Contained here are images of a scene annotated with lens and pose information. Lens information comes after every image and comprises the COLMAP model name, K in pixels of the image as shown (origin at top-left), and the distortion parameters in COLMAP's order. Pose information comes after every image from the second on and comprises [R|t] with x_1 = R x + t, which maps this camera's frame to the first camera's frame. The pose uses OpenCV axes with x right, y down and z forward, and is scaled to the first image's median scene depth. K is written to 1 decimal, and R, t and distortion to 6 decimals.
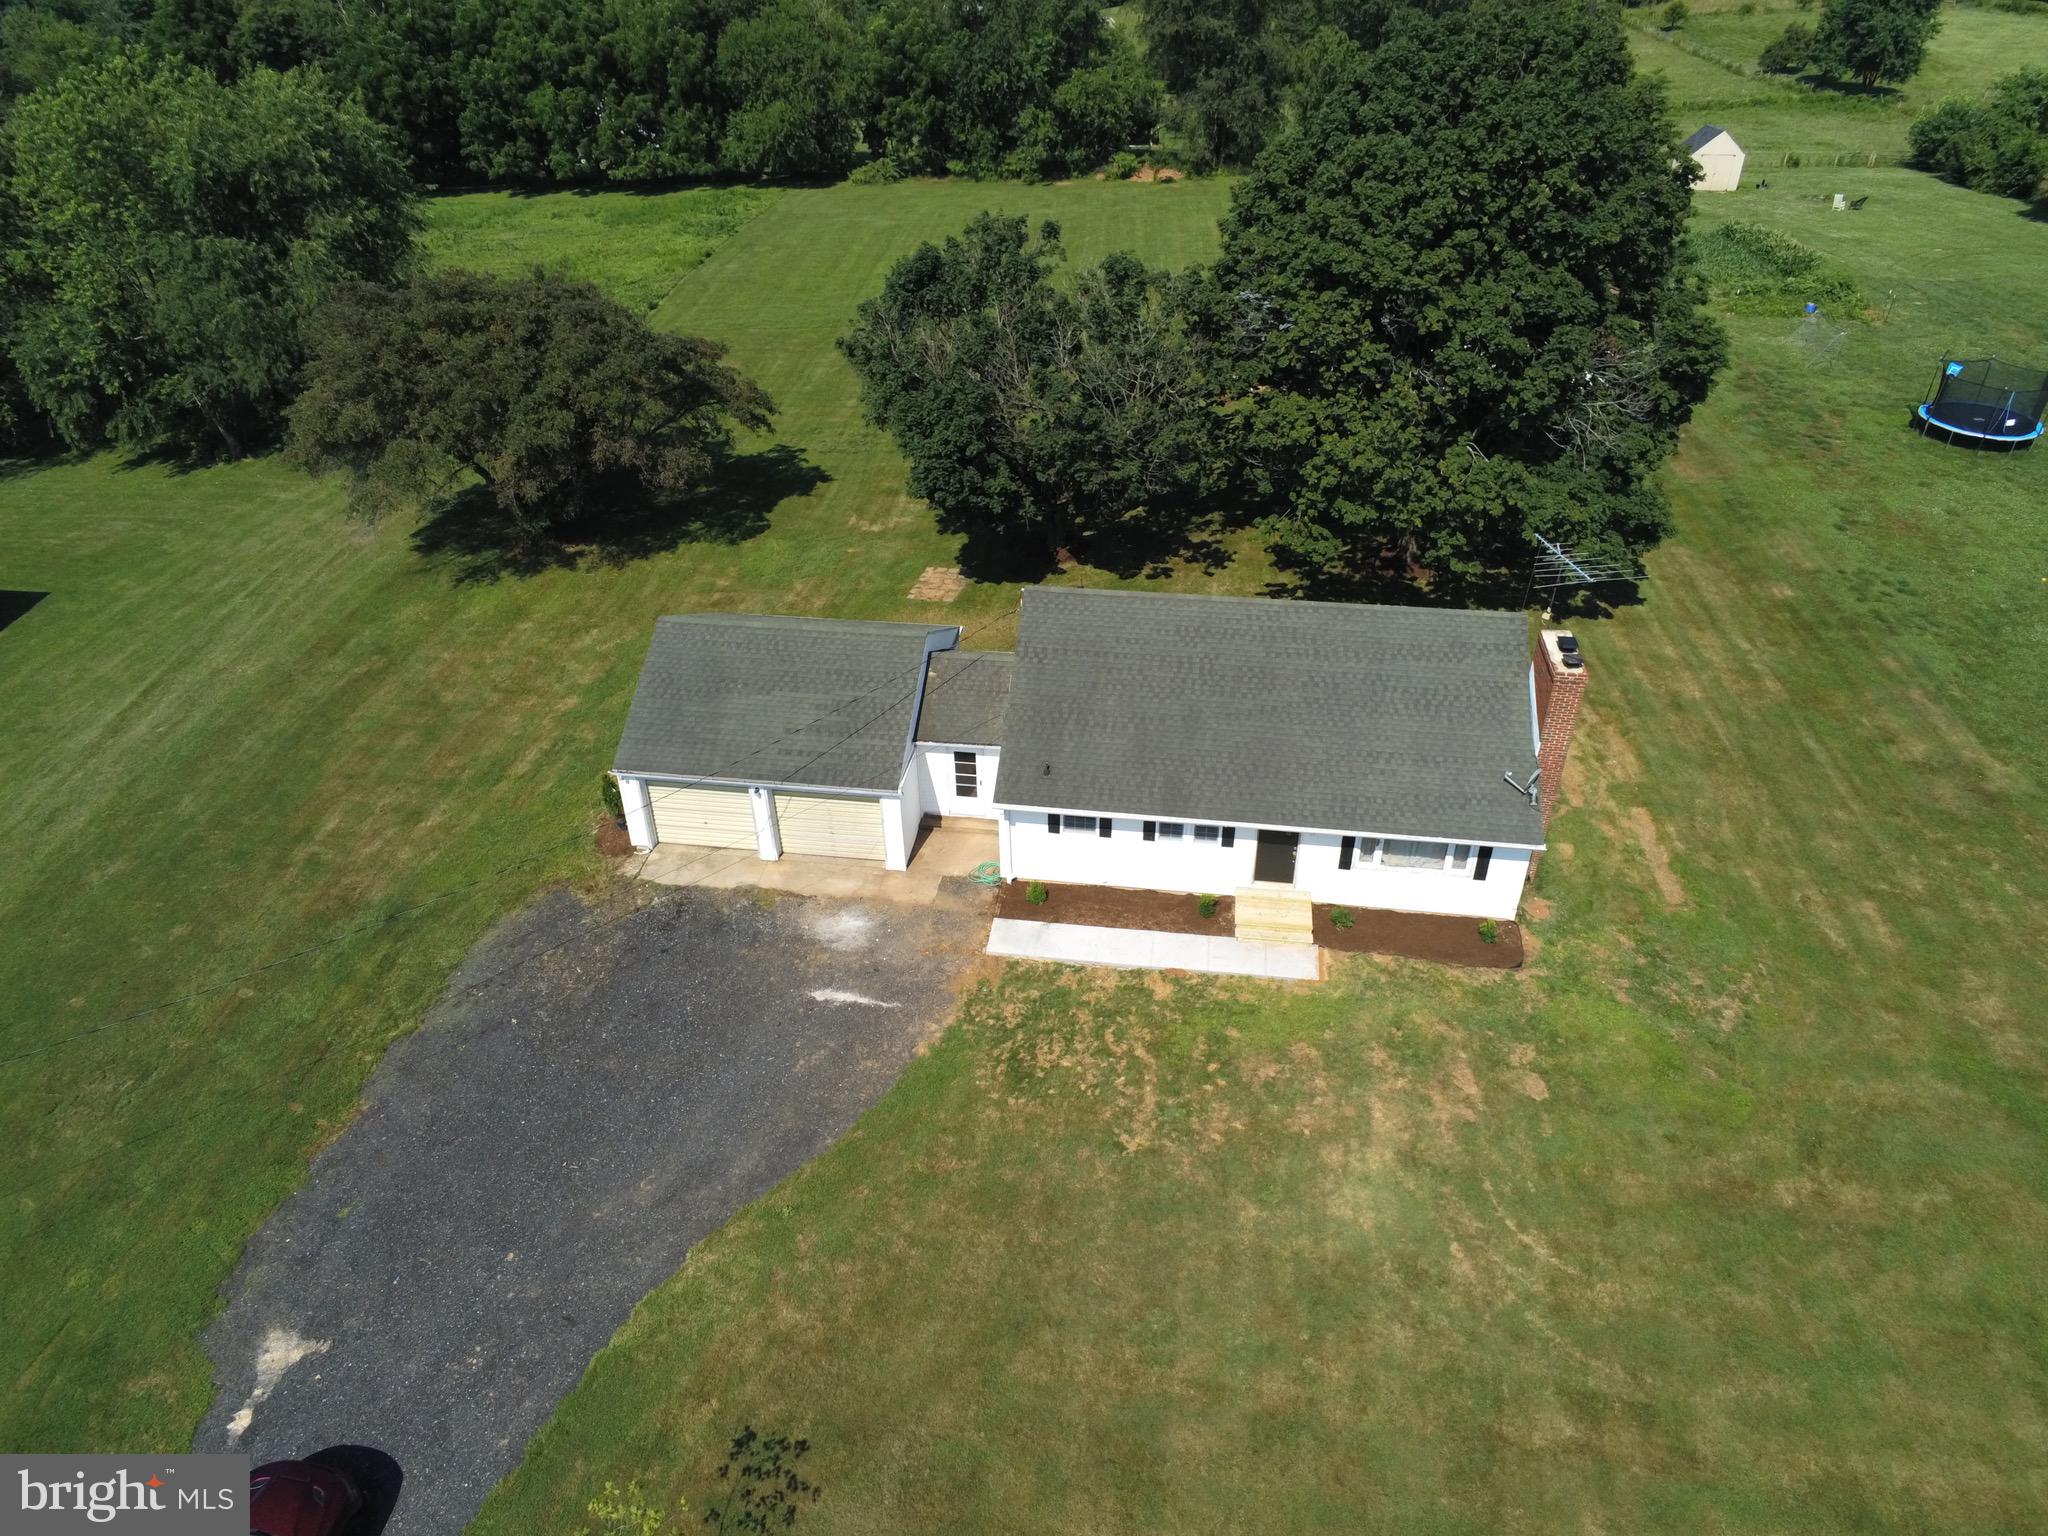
lens RADIAL K [[1324.8, 0, 1020.5], [0, 1324.8, 764.5], [0, 0, 1]] dist [0.000219, 0.002252]
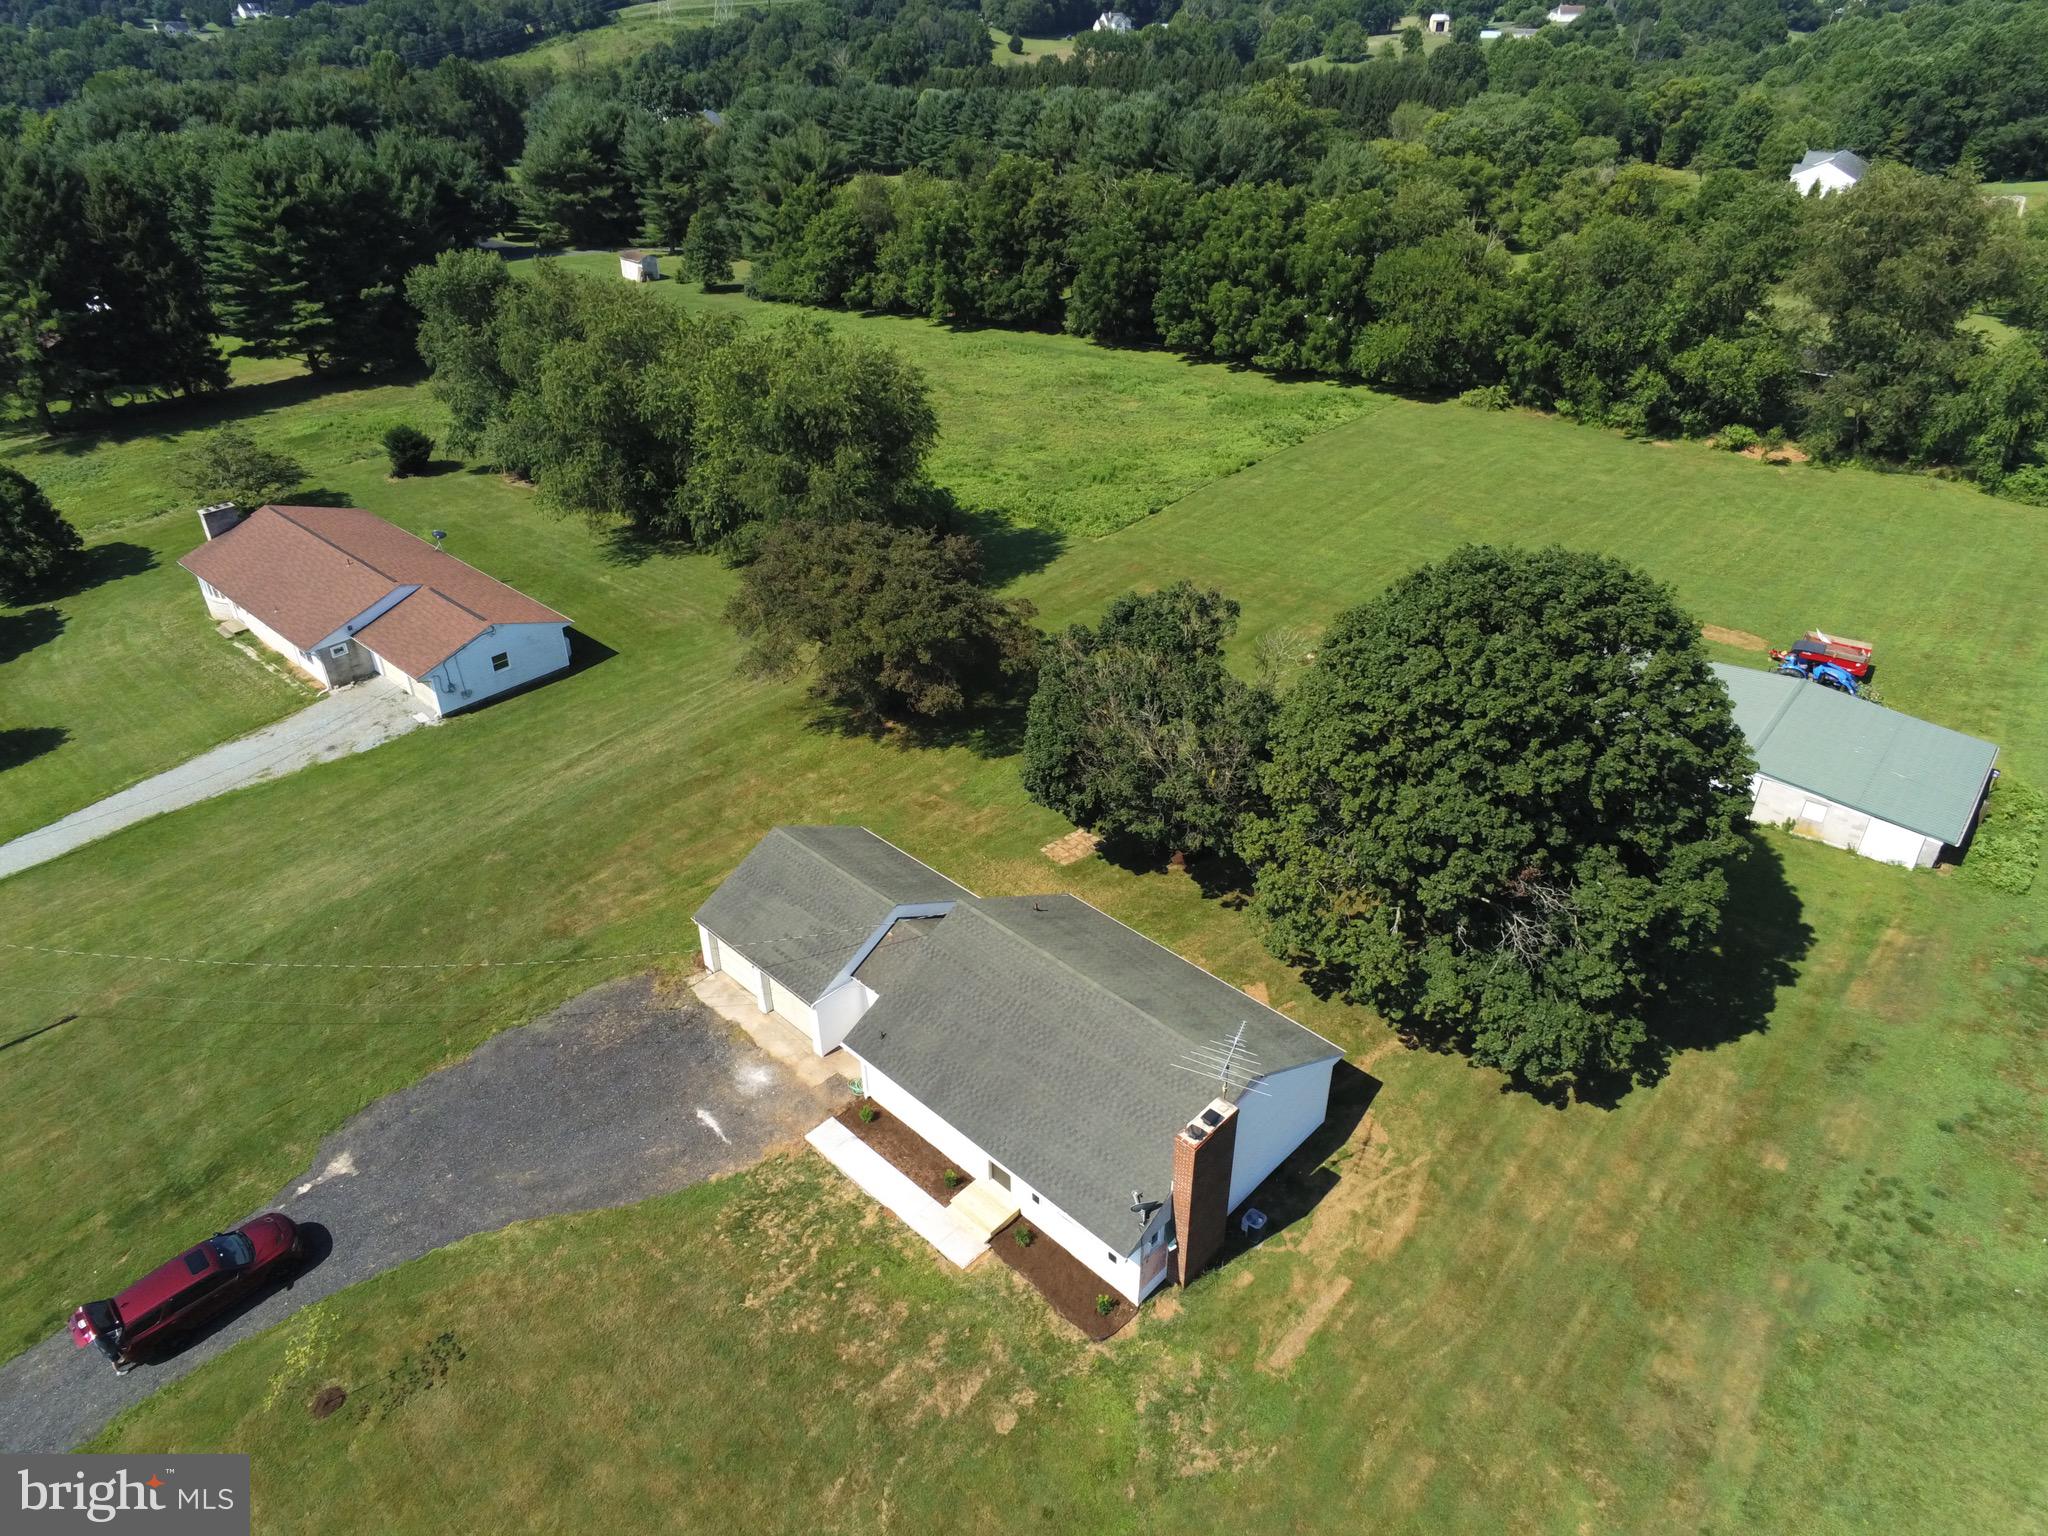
lens RADIAL K [[1324.8, 0, 1021.5], [0, 1324.8, 762.9], [0, 0, 1]] dist [0.000219, 0.002252]
pose [[0.811916, 0.311417, -0.493772, 0.639455], [-0.332083, 0.942024, 0.048076, -0.330843], [0.480117, 0.124940, 0.868261, -0.155732]]
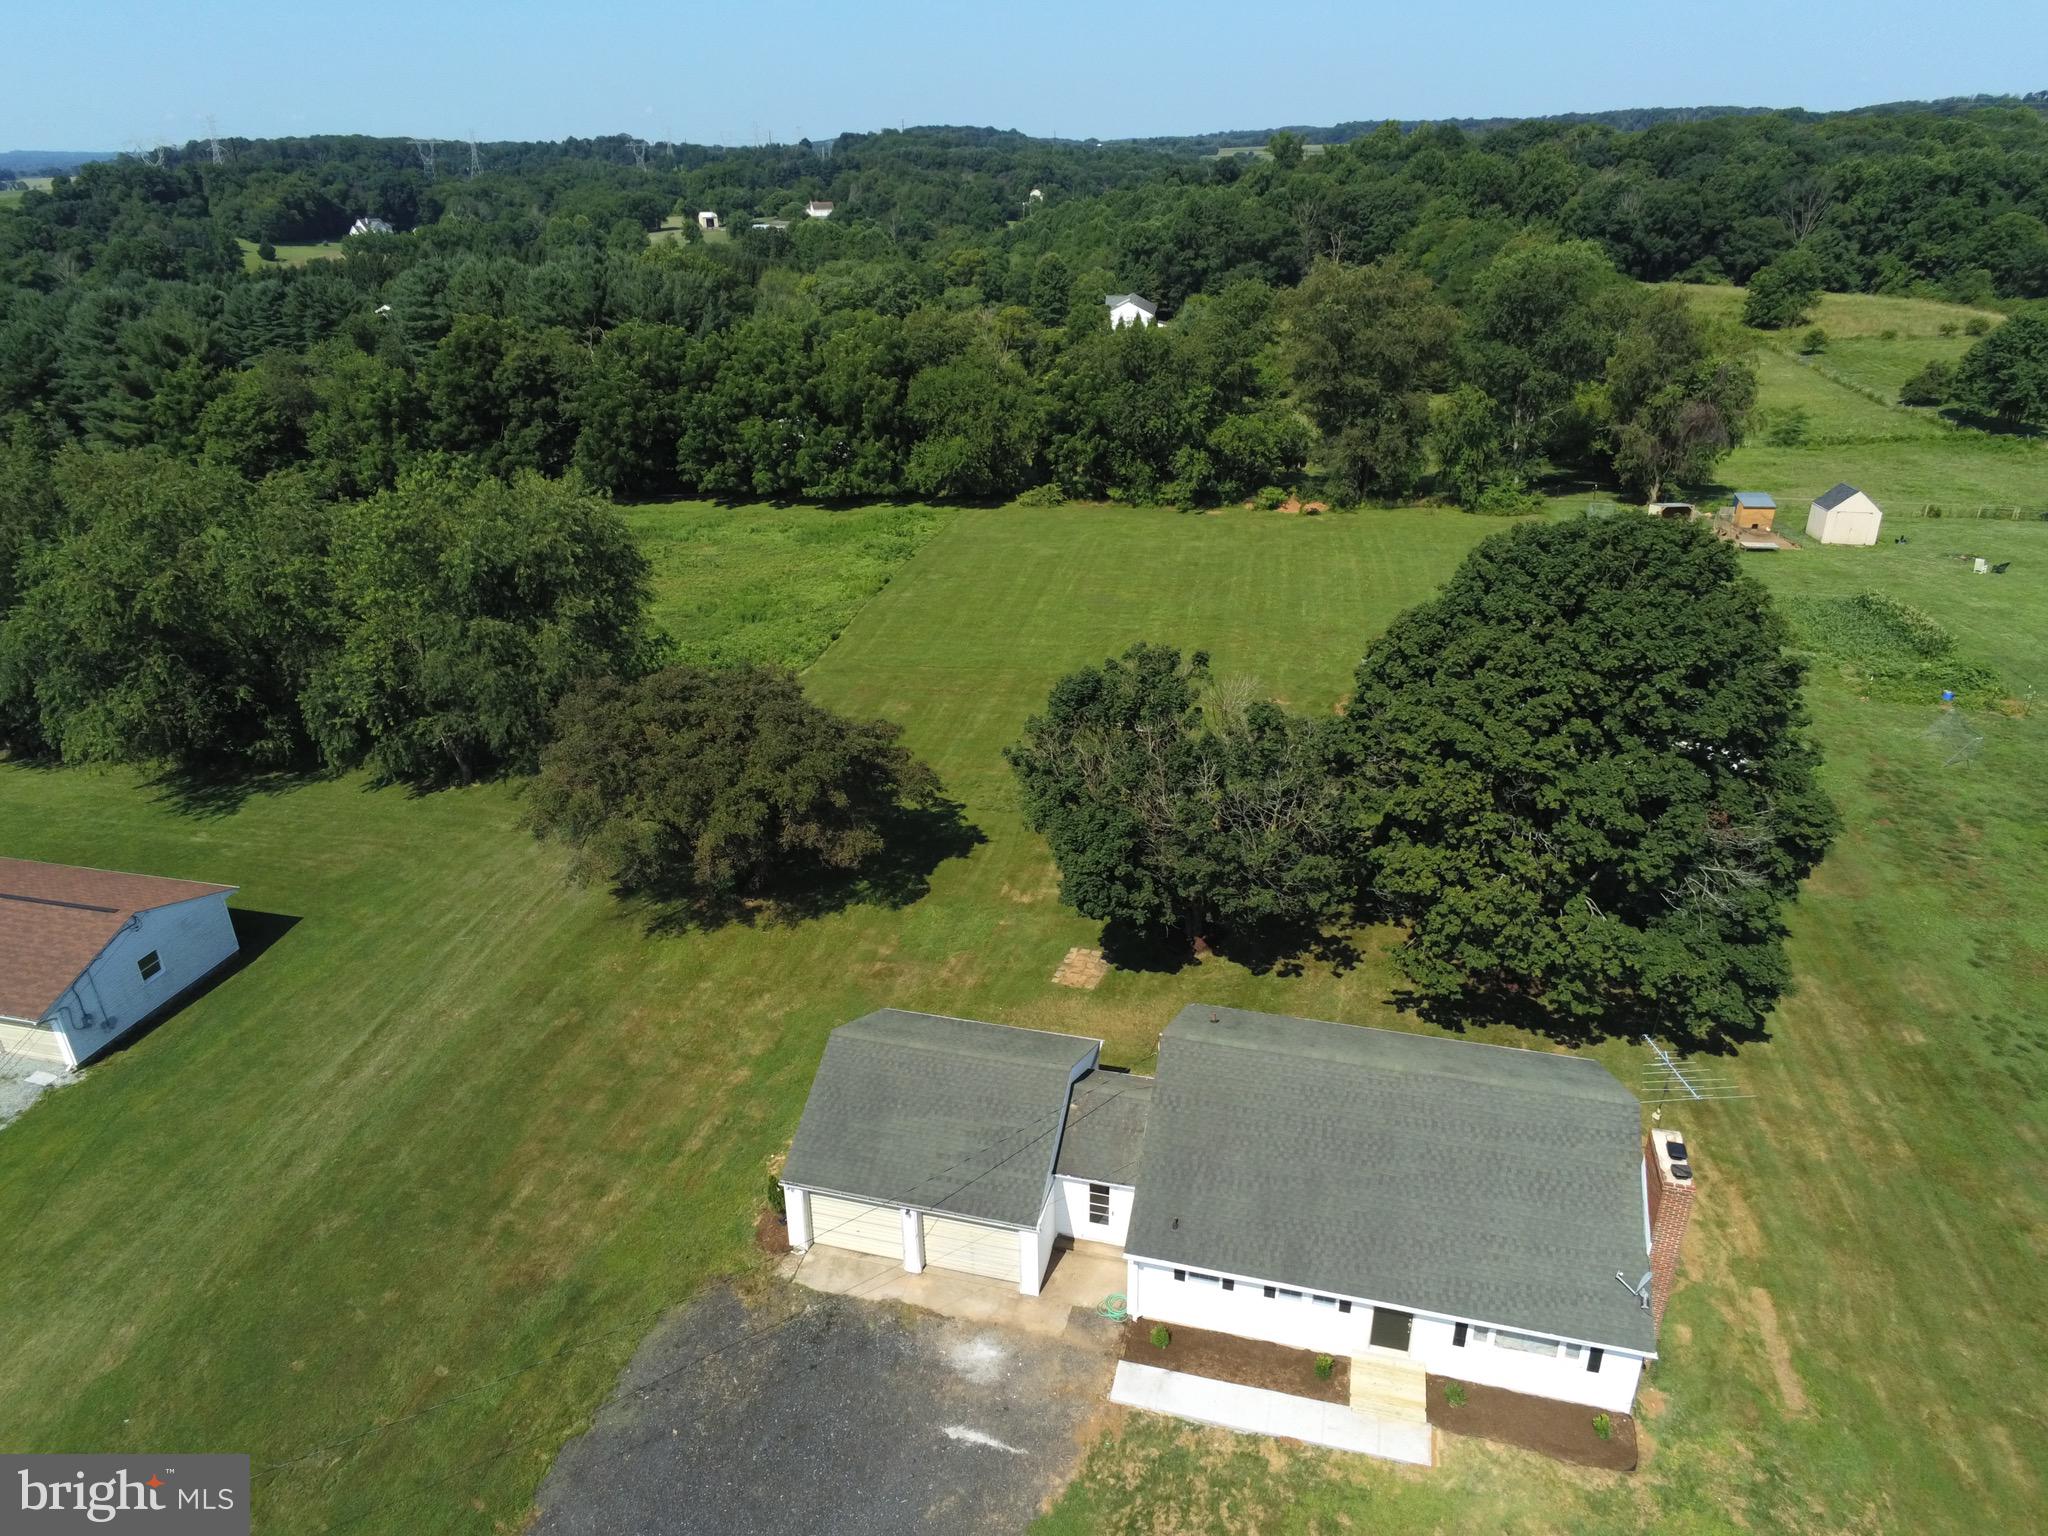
lens RADIAL K [[1324.8, 0, 1020.7], [0, 1324.8, 764.8], [0, 0, 1]] dist [0.000219, 0.002252]
pose [[0.993536, 0.048545, -0.102615, -0.011165], [-0.065080, 0.984228, -0.164499, -0.153661], [0.093011, 0.170114, 0.981025, -0.114375]]
